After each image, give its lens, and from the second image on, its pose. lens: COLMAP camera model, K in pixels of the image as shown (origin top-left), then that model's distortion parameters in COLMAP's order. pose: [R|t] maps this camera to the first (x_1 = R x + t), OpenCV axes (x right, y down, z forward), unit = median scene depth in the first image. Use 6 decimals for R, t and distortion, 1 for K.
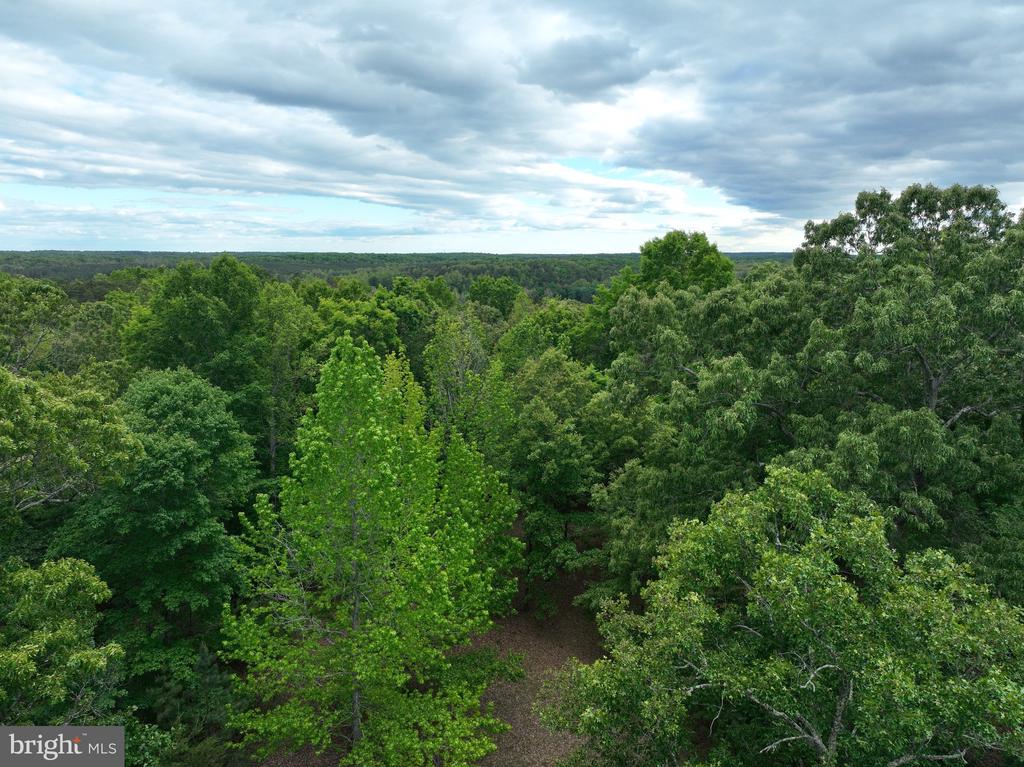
lens RADIAL K [[722.0, 0, 512.0], [0, 722.0, 383.5], [0, 0, 1]] dist [-0.021833, 0.049145]
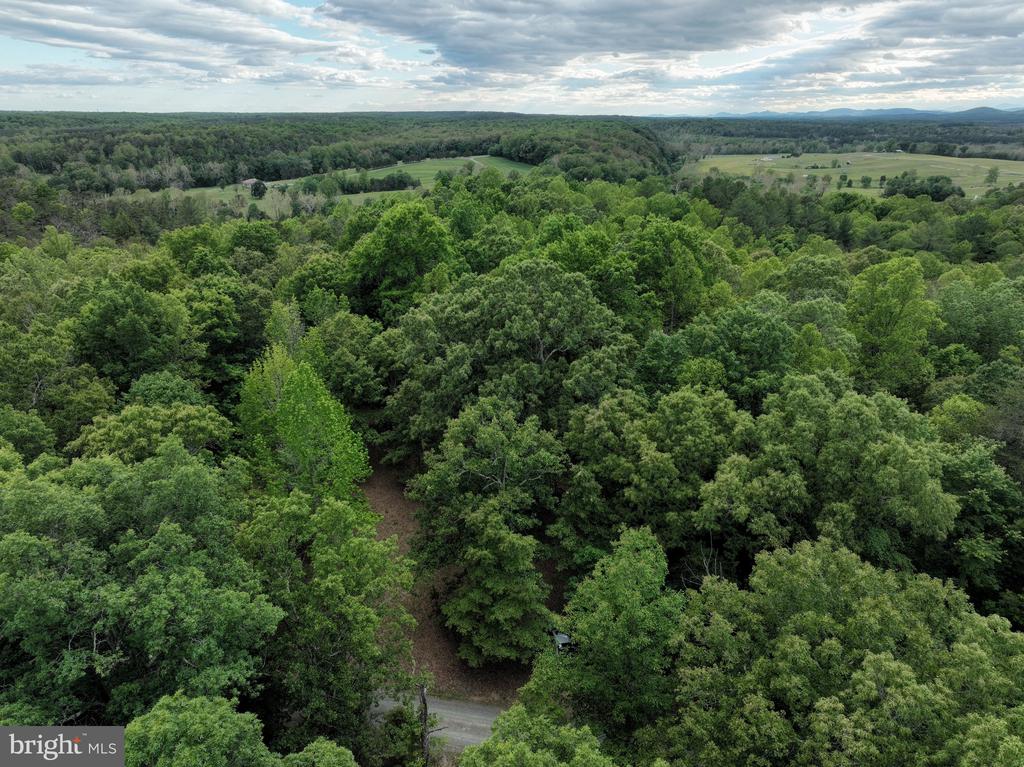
lens RADIAL K [[719.7, 0, 512.0], [0, 719.7, 383.5], [0, 0, 1]] dist [0.009374, 0.006474]
pose [[0.920088, -0.137241, 0.366883, -0.383745], [0.068701, 0.978635, 0.193789, -0.328857], [-0.385640, -0.153097, 0.909859, -1.122874]]
